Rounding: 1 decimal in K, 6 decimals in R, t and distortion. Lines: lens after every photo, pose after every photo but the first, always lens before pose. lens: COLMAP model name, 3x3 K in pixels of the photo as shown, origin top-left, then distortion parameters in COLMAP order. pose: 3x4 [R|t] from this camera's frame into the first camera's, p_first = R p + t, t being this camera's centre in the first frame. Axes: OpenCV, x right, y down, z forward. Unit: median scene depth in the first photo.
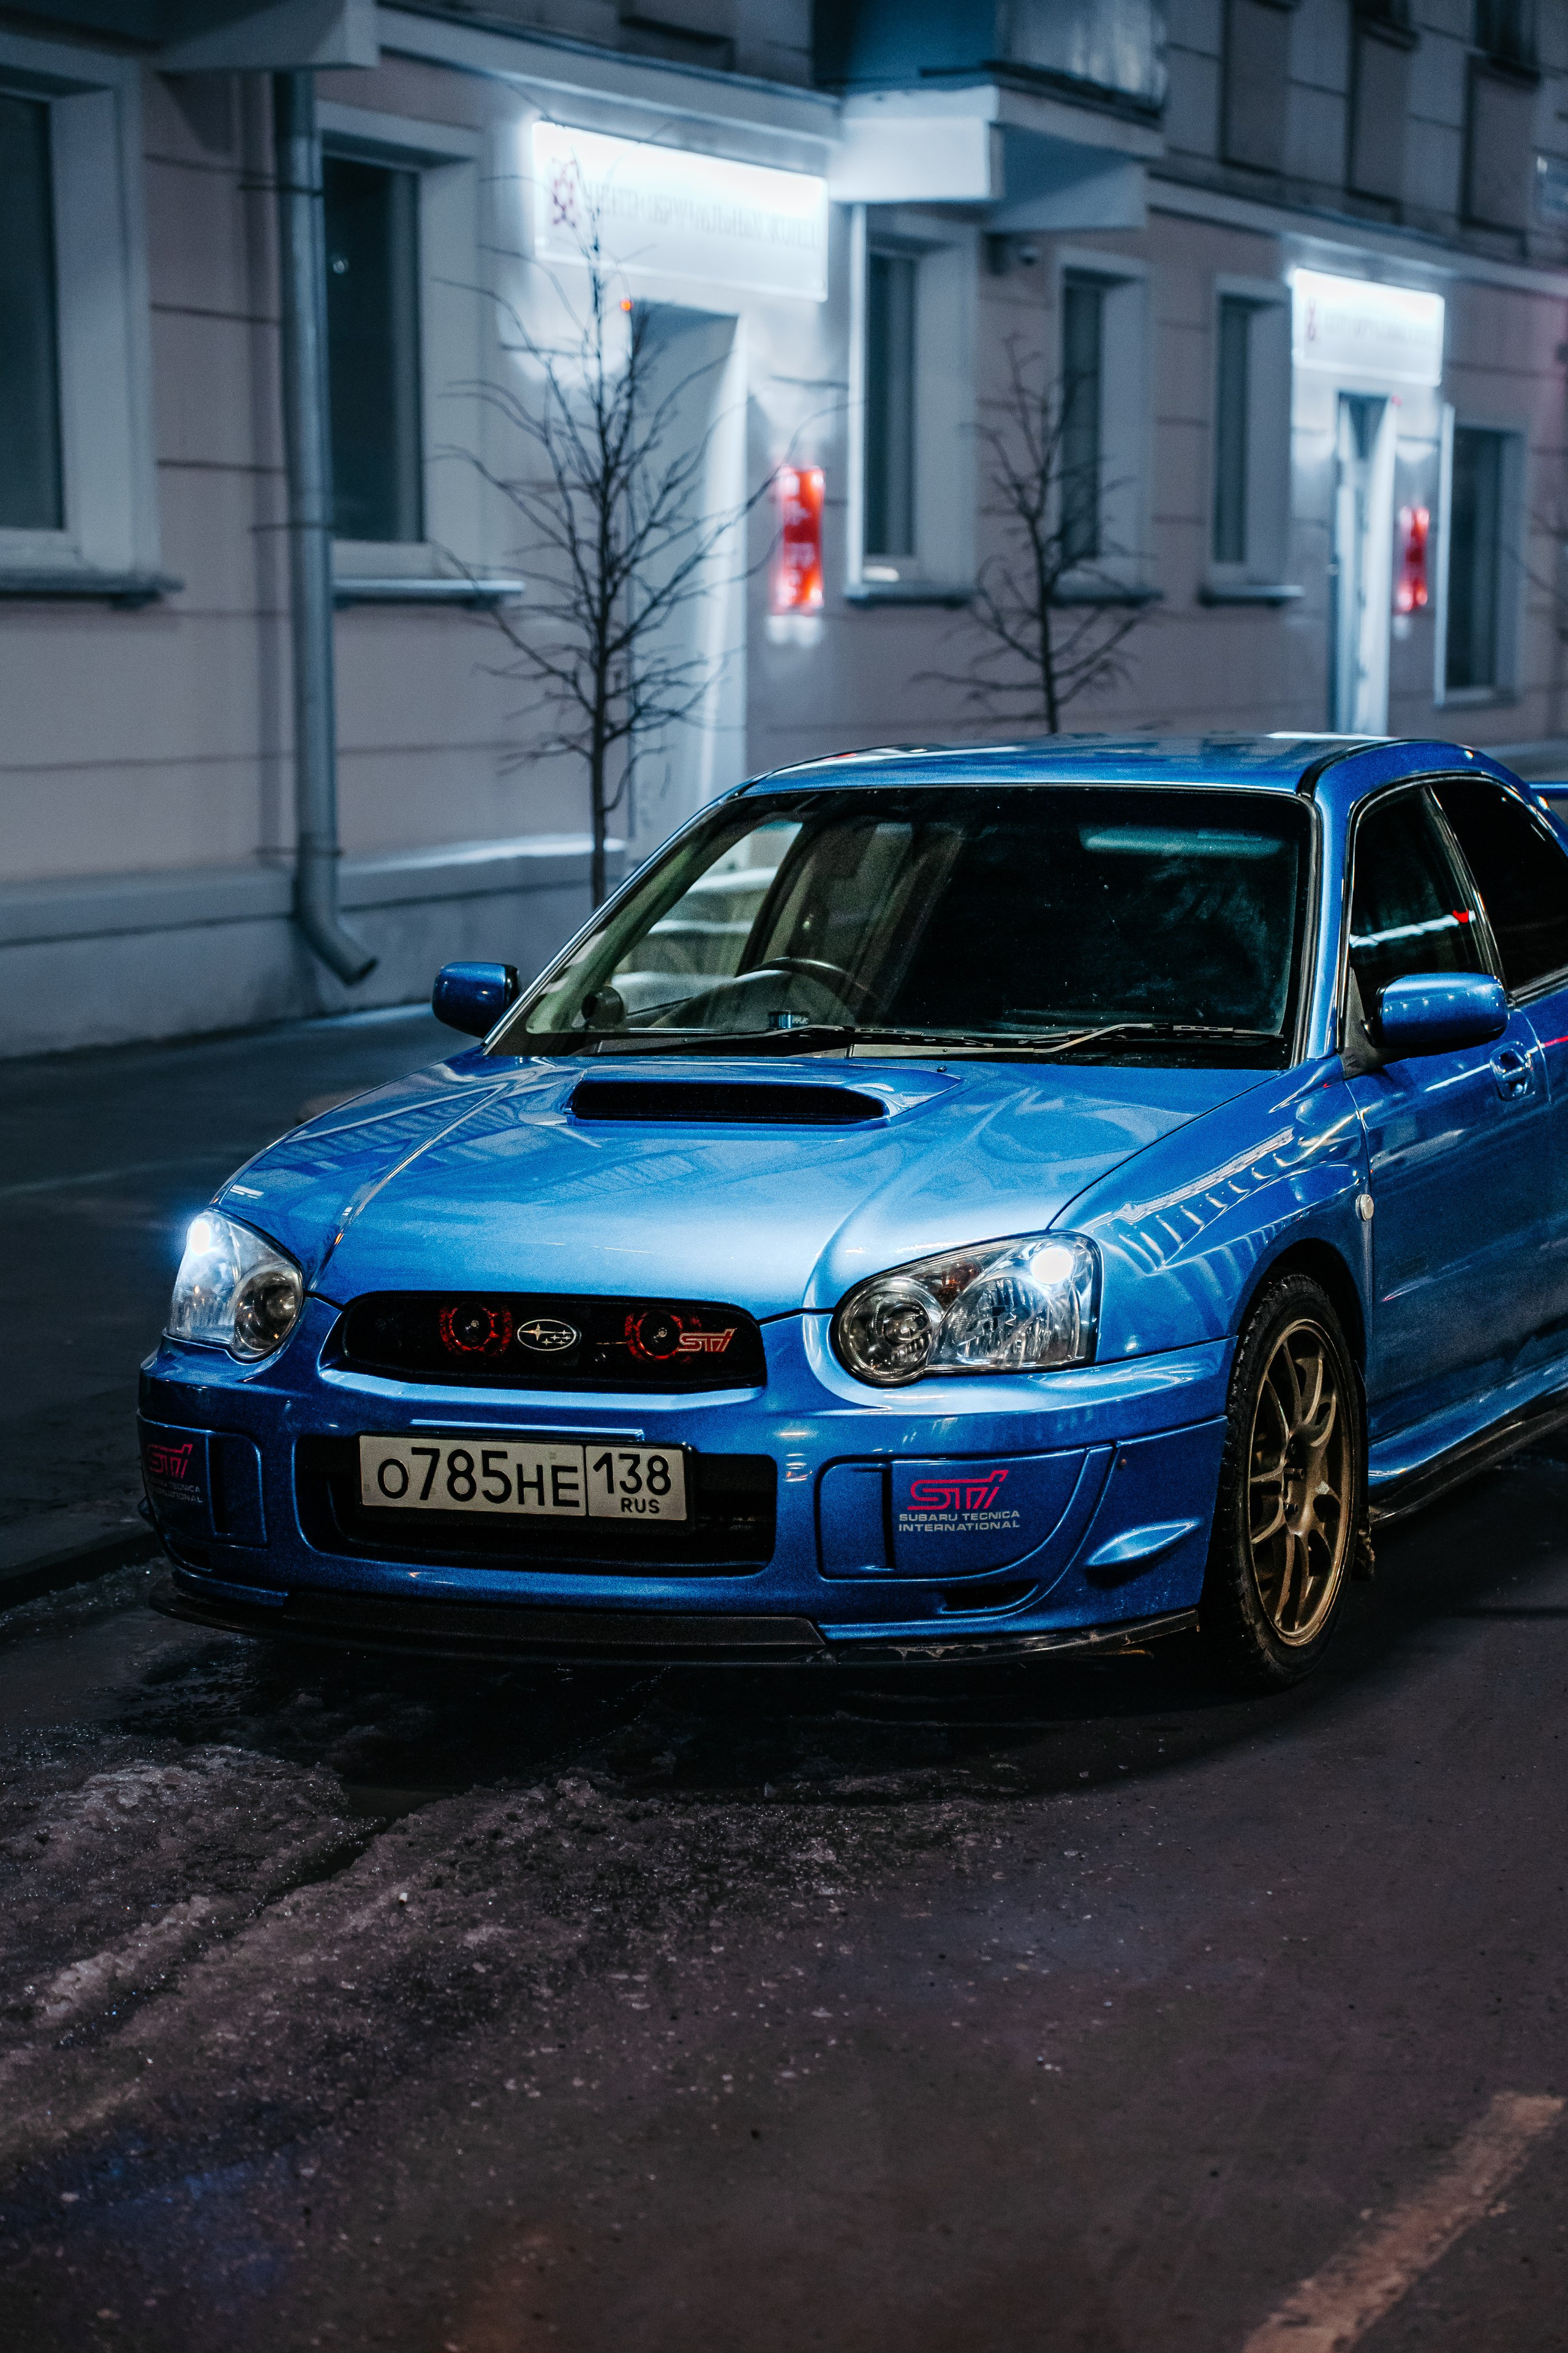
lens RADIAL K [[5191.0, 0, 826.0], [0, 5191.0, 1185.6], [0, 0, 1]] dist [0.575318, 0.000000]
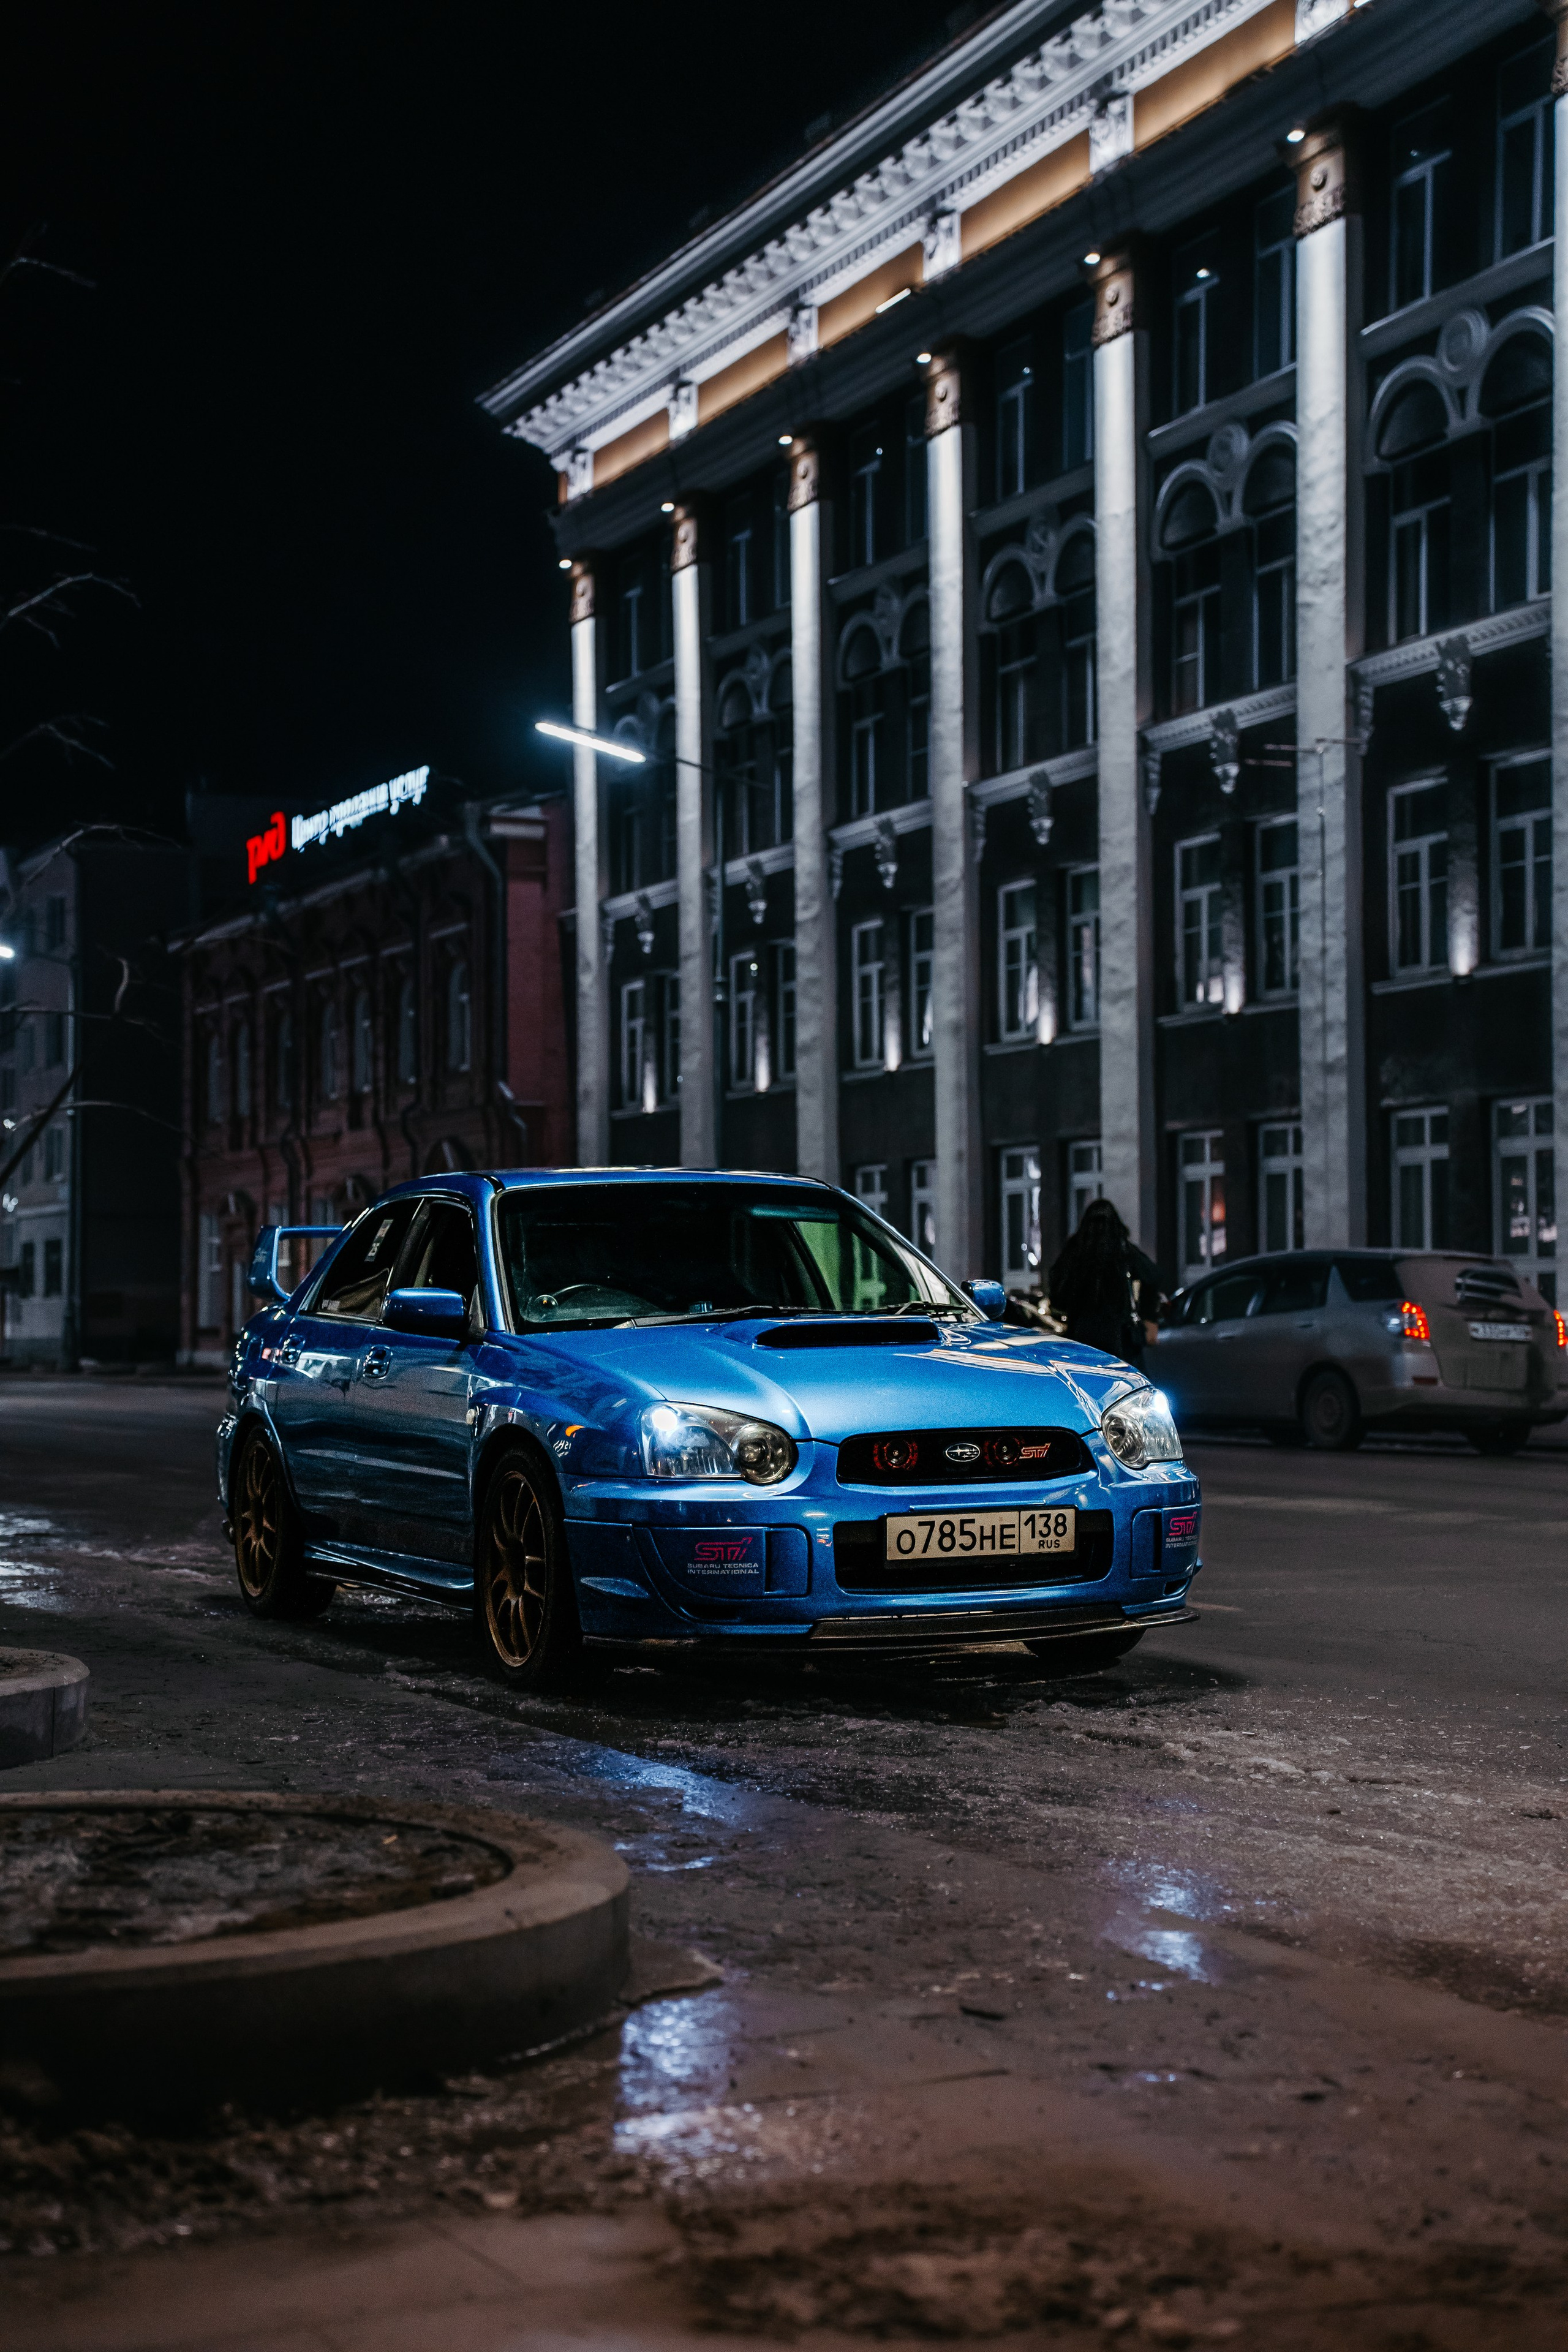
lens RADIAL K [[3485.4, 0, 778.9], [0, 3485.4, 1157.6], [0, 0, 1]] dist [0.291758, 0.000000]
pose [[0.686211, 0.032569, 0.726673, -0.936582], [0.082413, 0.989084, -0.122155, 0.068567], [-0.722718, 0.143712, 0.676036, 0.258586]]
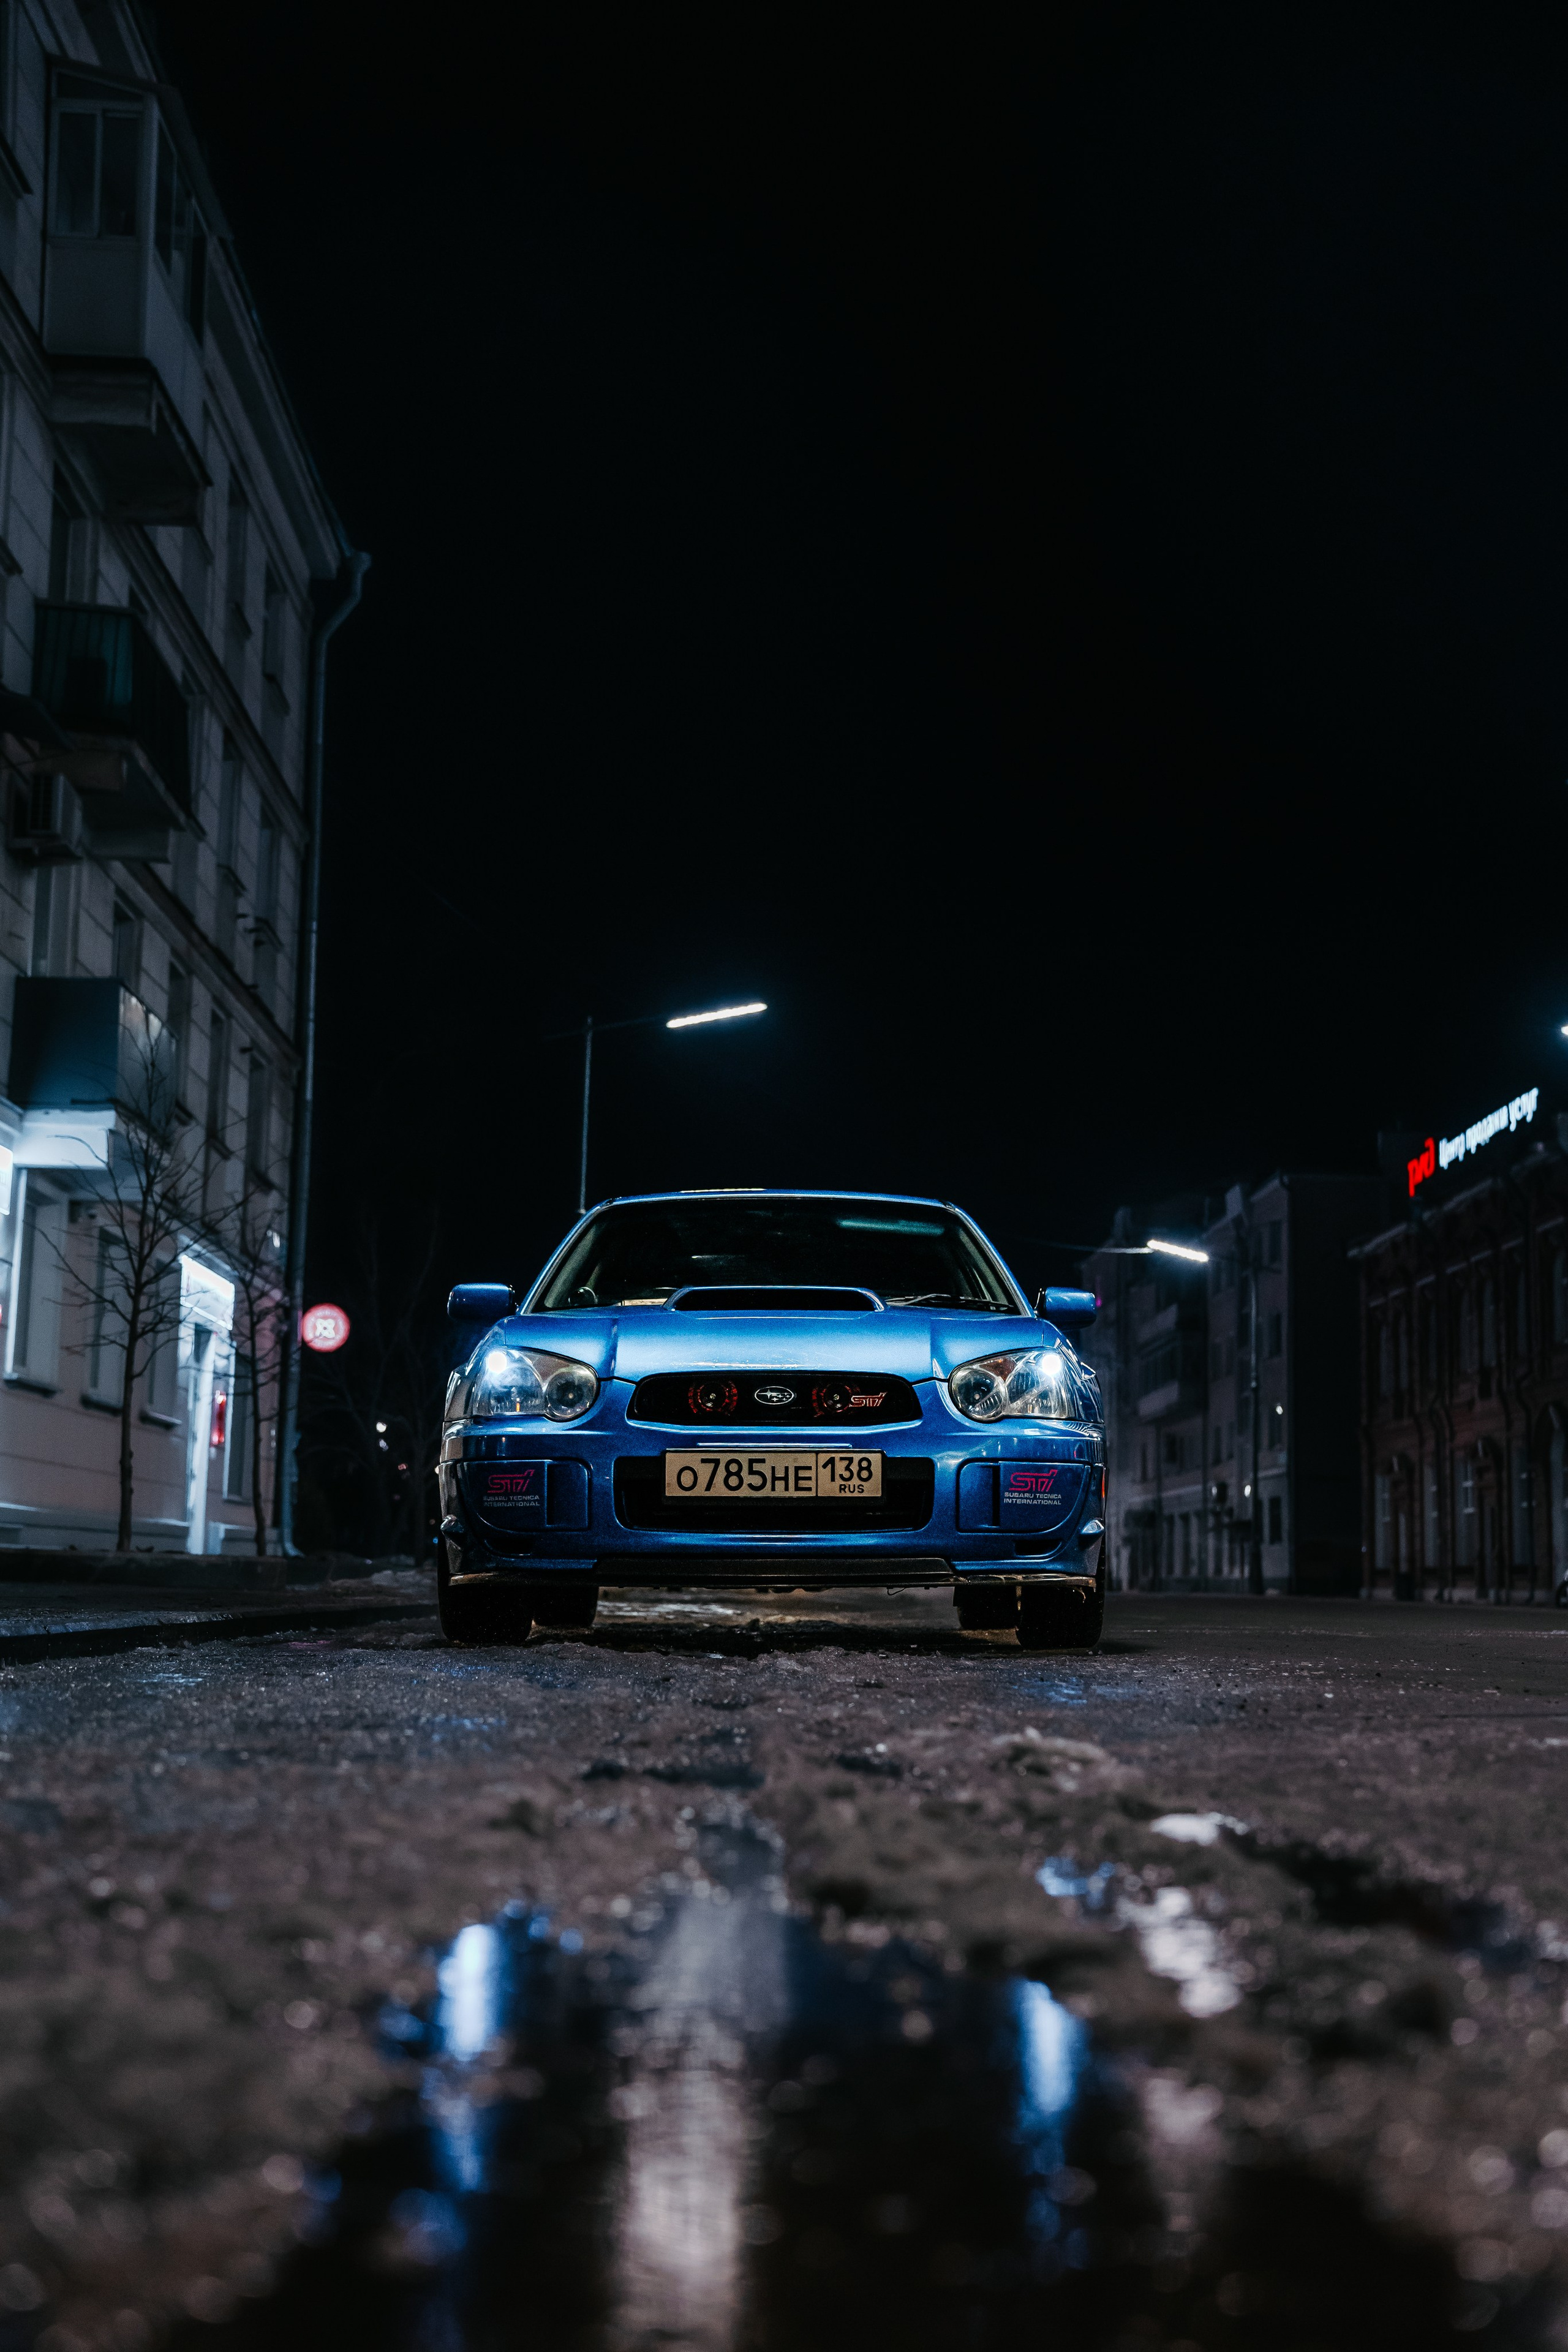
lens RADIAL K [[2726.6, 0, 786.9], [0, 2726.6, 1183.5], [0, 0, 1]] dist [0.091618, 0.000000]
pose [[0.920309, 0.074010, 0.384127, -0.395163], [0.021587, 0.970836, -0.238773, 0.173556], [-0.390596, 0.228037, 0.891871, 0.201810]]
